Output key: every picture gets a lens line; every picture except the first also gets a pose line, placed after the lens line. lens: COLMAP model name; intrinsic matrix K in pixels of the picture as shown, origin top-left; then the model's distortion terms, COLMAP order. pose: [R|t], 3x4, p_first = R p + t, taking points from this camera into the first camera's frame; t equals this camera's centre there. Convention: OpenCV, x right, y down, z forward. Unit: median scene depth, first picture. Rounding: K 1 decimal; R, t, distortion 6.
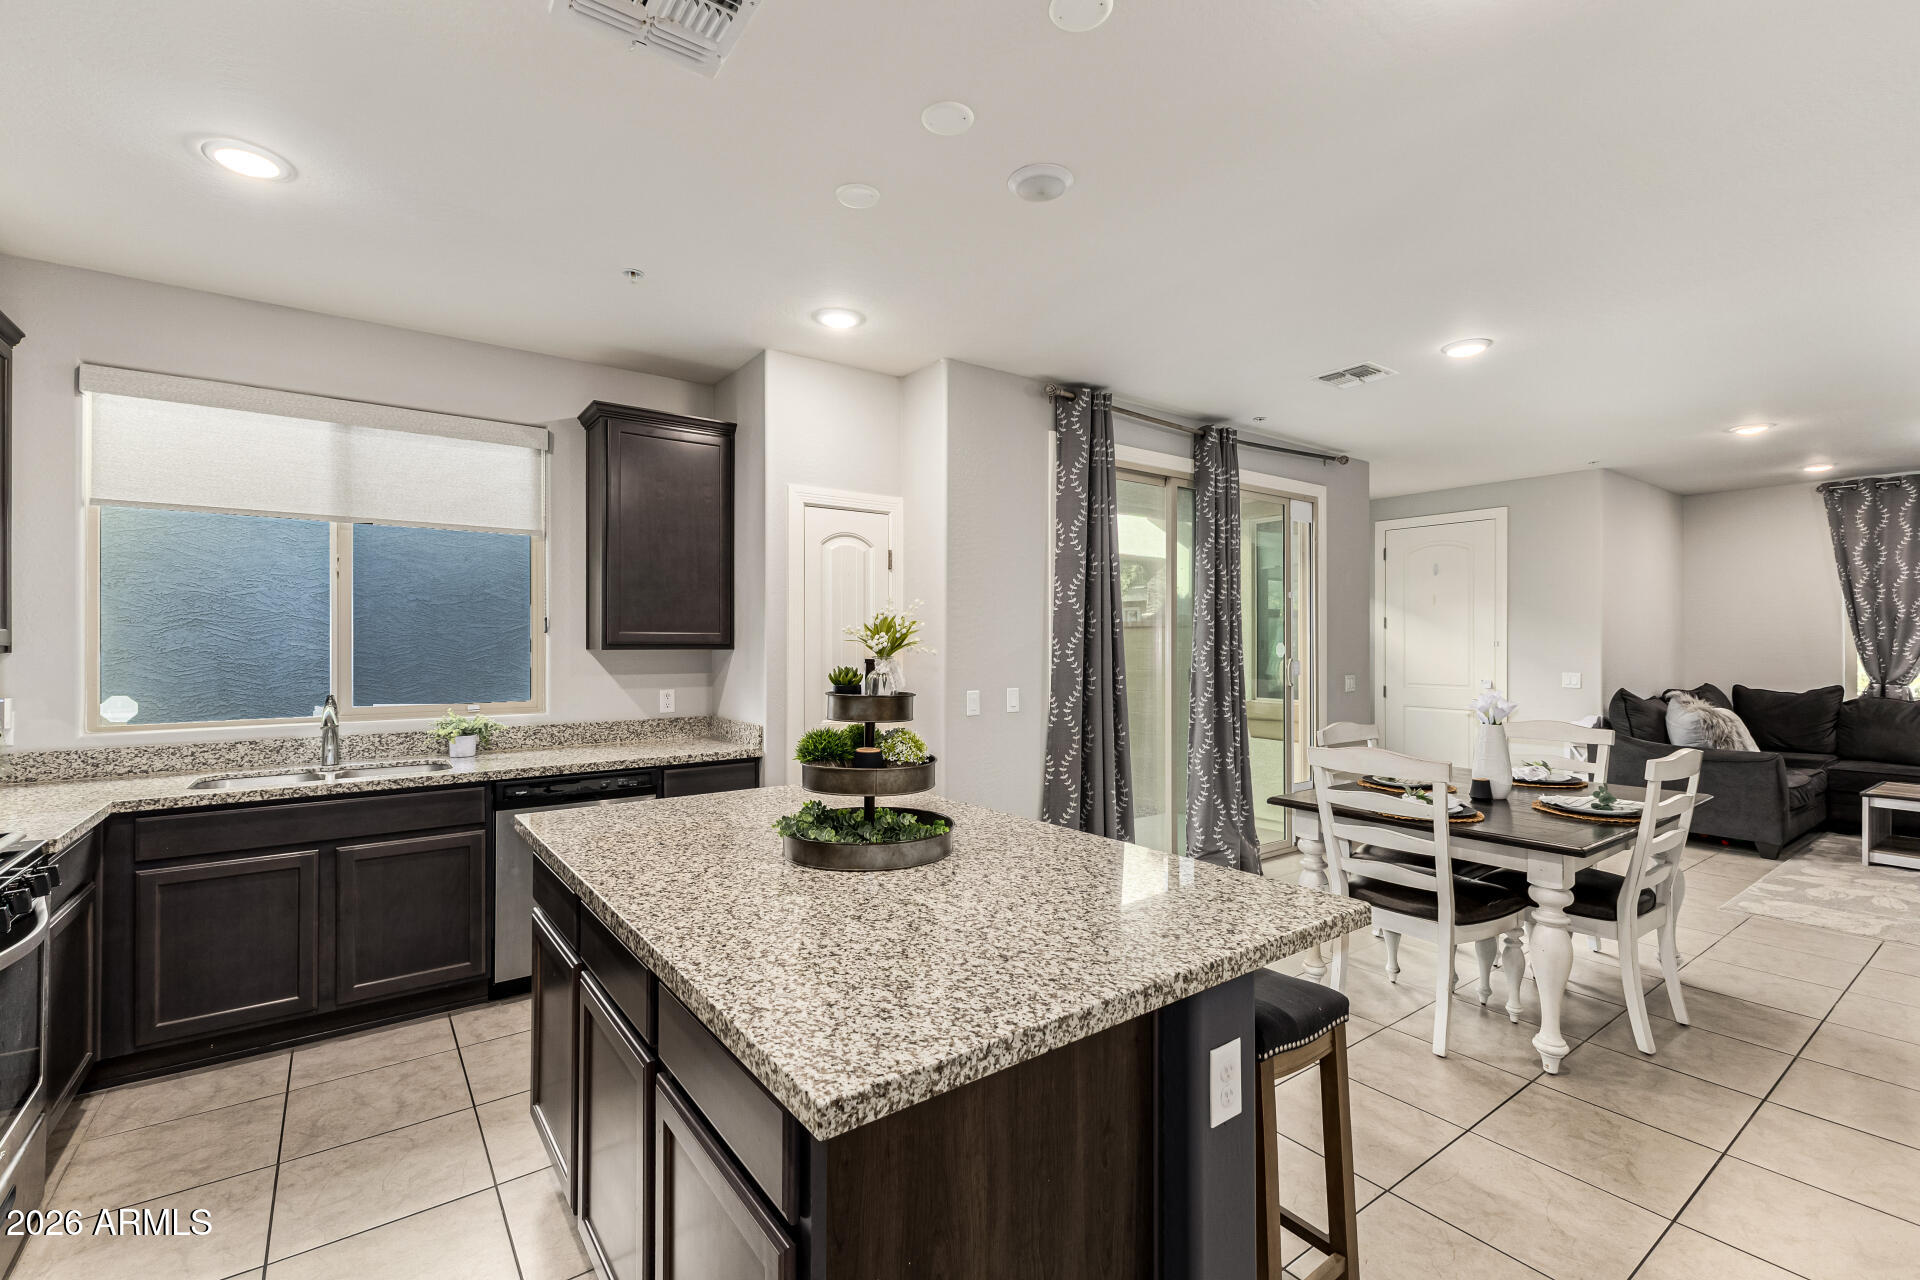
lens RADIAL K [[835.7, 0, 960.0], [0, 835.7, 639.8], [0, 0, 1]] dist [0.010735, -0.002055]
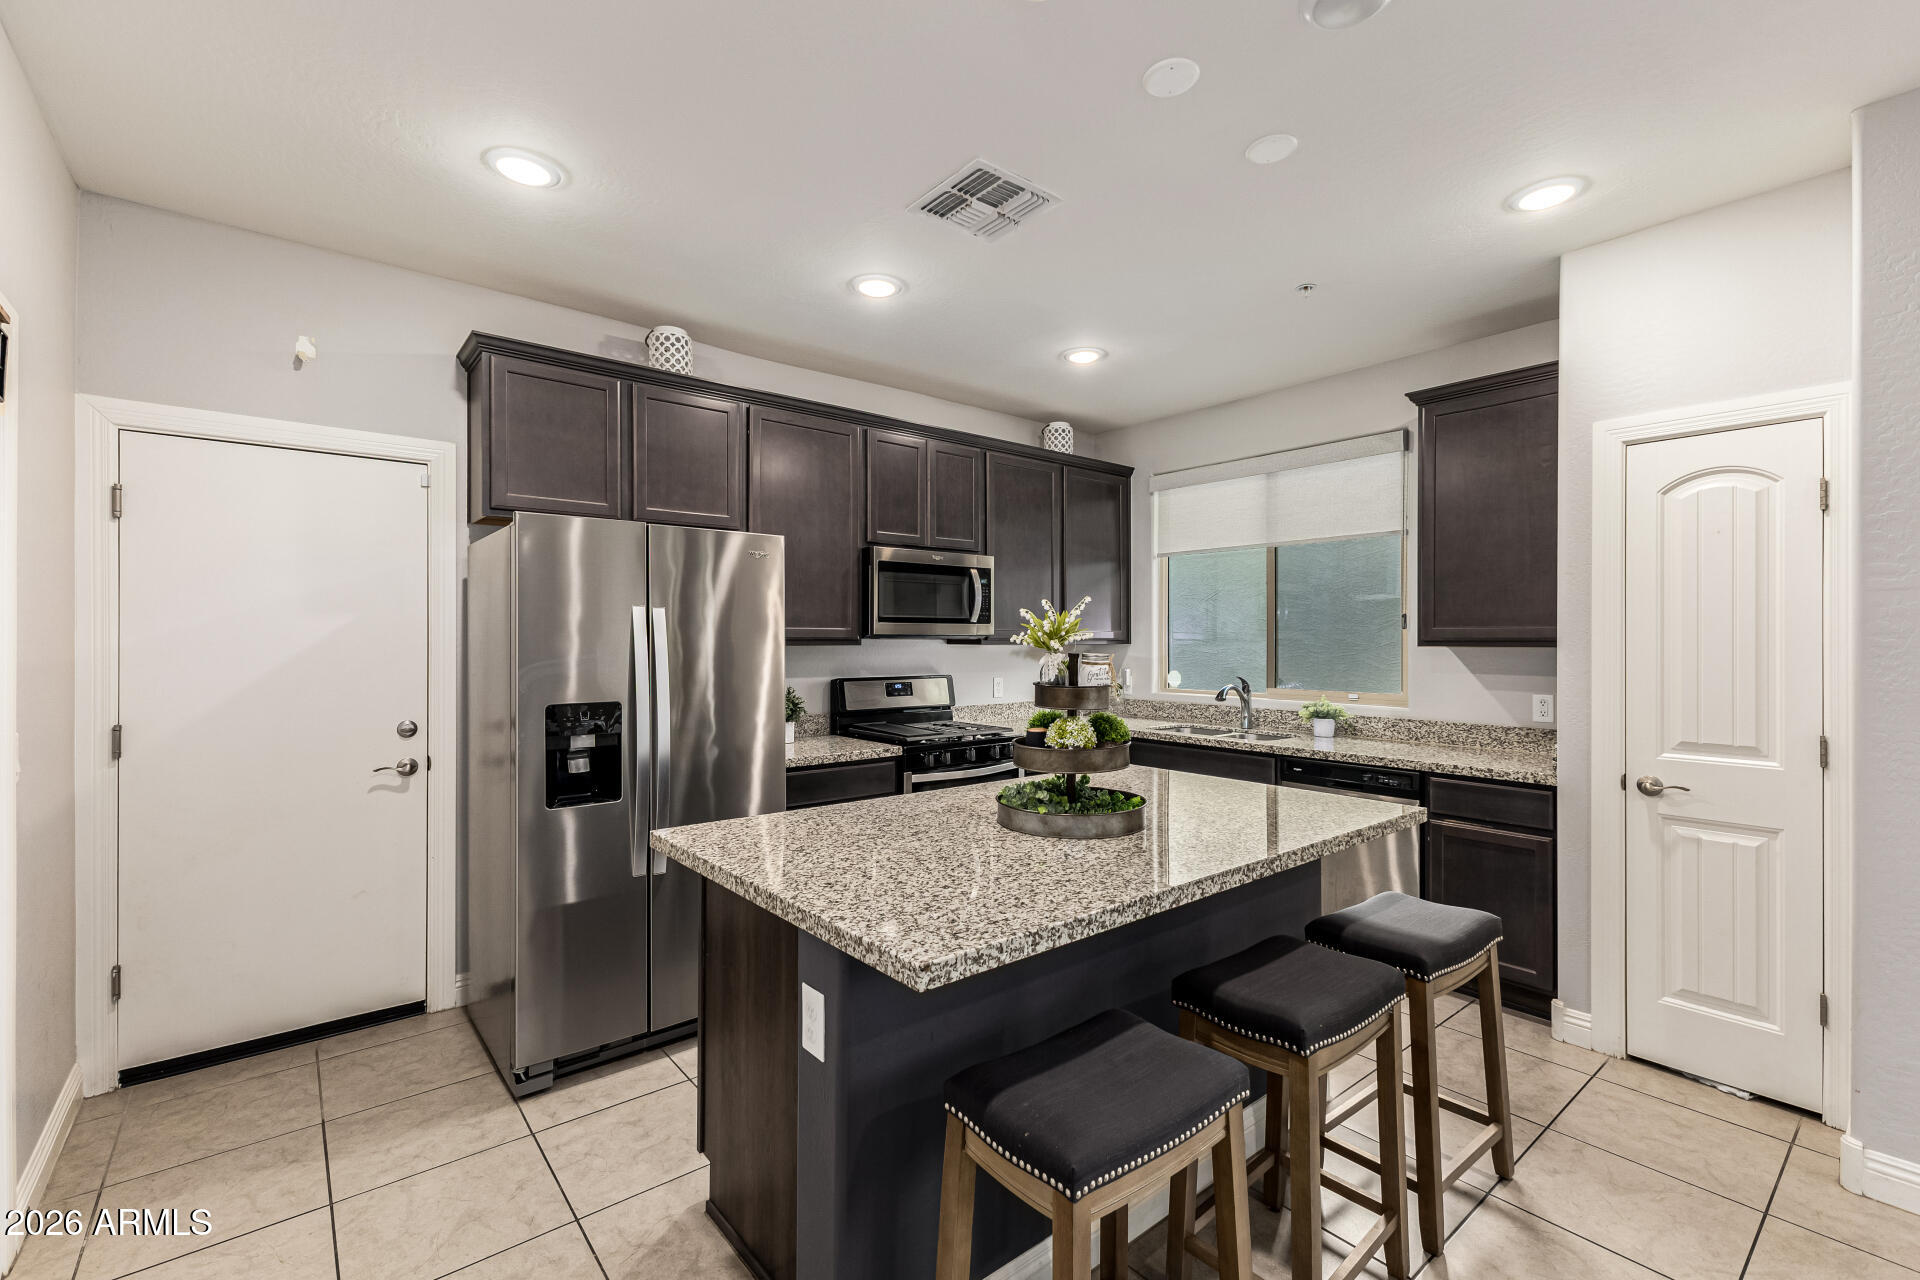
lens RADIAL K [[835.7, 0, 951.9], [0, 835.7, 654.3], [0, 0, 1]] dist [0.010735, -0.002055]
pose [[0.046317, 0.017490, -0.998774, 0.557757], [0.004812, 0.999831, 0.017731, 0.001102], [0.998915, -0.005627, 0.046225, 0.432062]]
